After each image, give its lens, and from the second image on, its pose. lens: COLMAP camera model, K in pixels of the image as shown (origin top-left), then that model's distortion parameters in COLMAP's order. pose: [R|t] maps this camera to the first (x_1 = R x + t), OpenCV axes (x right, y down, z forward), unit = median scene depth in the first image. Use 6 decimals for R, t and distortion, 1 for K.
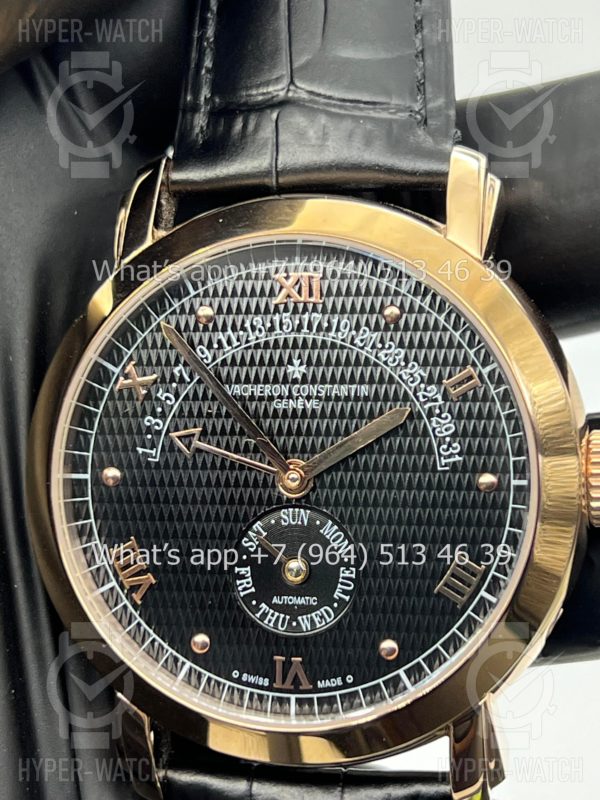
lens RADIAL K [[1870.8, 0, 285.0], [0, 1870.8, 396.5], [0, 0, 1]] dist [0.215487, 0.000000]
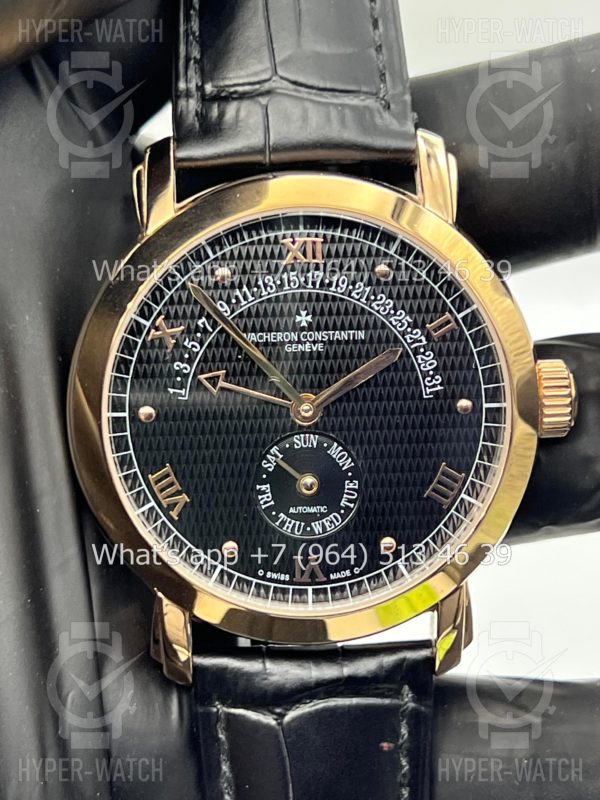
lens RADIAL K [[1870.8, 0, 282.8], [0, 1870.8, 392.8], [0, 0, 1]] dist [0.215487, 0.000000]
pose [[0.972388, -0.041886, 0.229581, -0.284870], [0.027665, 0.997514, 0.064818, -0.045465], [-0.231725, -0.056677, 0.971129, -0.167448]]
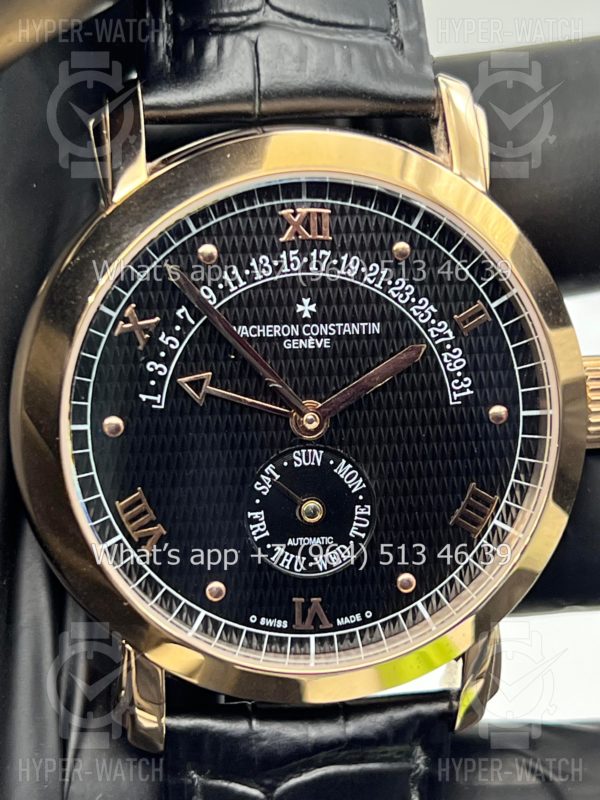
lens RADIAL K [[1870.8, 0, 294.8], [0, 1870.8, 396.7], [0, 0, 1]] dist [0.215487, 0.000000]
pose [[0.939580, -0.055516, 0.337798, -0.332758], [0.018949, 0.993684, 0.110603, -0.077089], [-0.341804, -0.097520, 0.934698, 0.082464]]
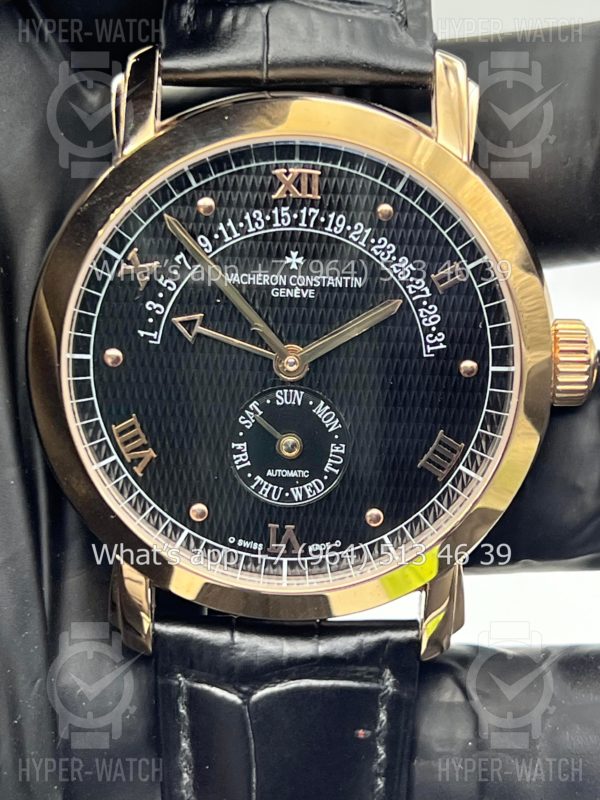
lens RADIAL K [[1870.8, 0, 301.1], [0, 1870.8, 385.2], [0, 0, 1]] dist [0.215487, 0.000000]
pose [[0.978390, -0.001891, 0.206757, -0.211386], [-0.025446, 0.991256, 0.129477, -0.082771], [-0.205194, -0.131940, 0.969787, -0.048923]]
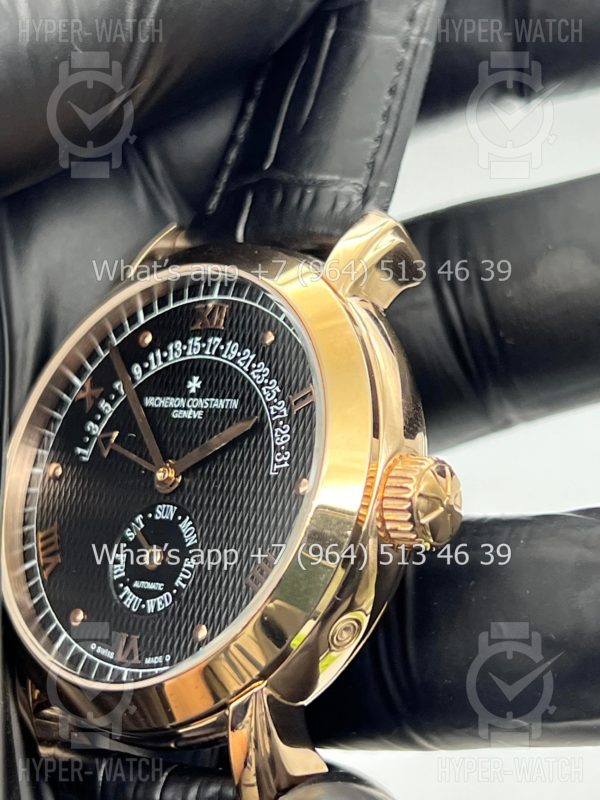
lens RADIAL K [[1870.8, 0, 296.1], [0, 1870.8, 399.8], [0, 0, 1]] dist [0.215487, 0.000000]
pose [[0.869361, 0.068368, -0.489426, 0.610730], [-0.188073, 0.961630, -0.199740, 0.207273], [0.456991, 0.265694, 0.848862, 0.075288]]
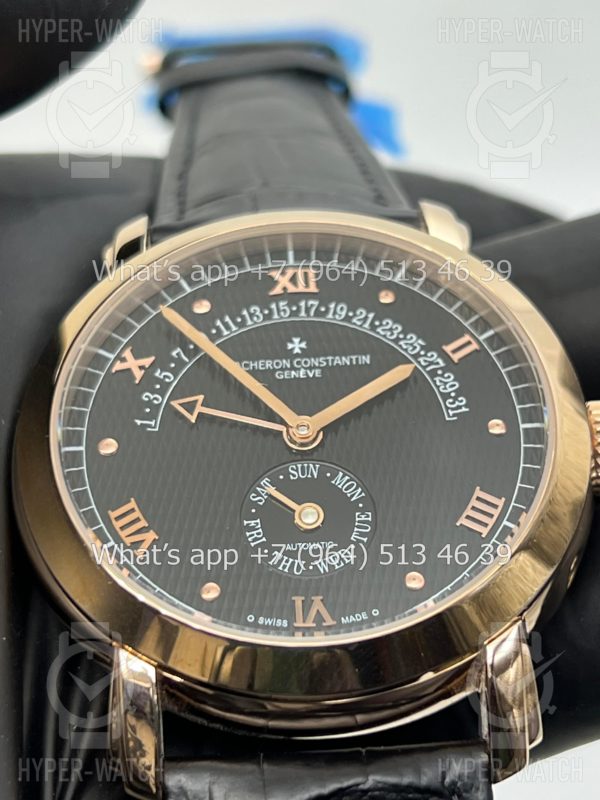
lens RADIAL K [[1870.8, 0, 293.8], [0, 1870.8, 401.0], [0, 0, 1]] dist [0.215487, 0.000000]
pose [[0.979478, 0.053893, 0.194213, -0.191019], [0.056579, 0.851321, -0.521585, 0.540553], [-0.193447, 0.521870, 0.830801, 0.172328]]
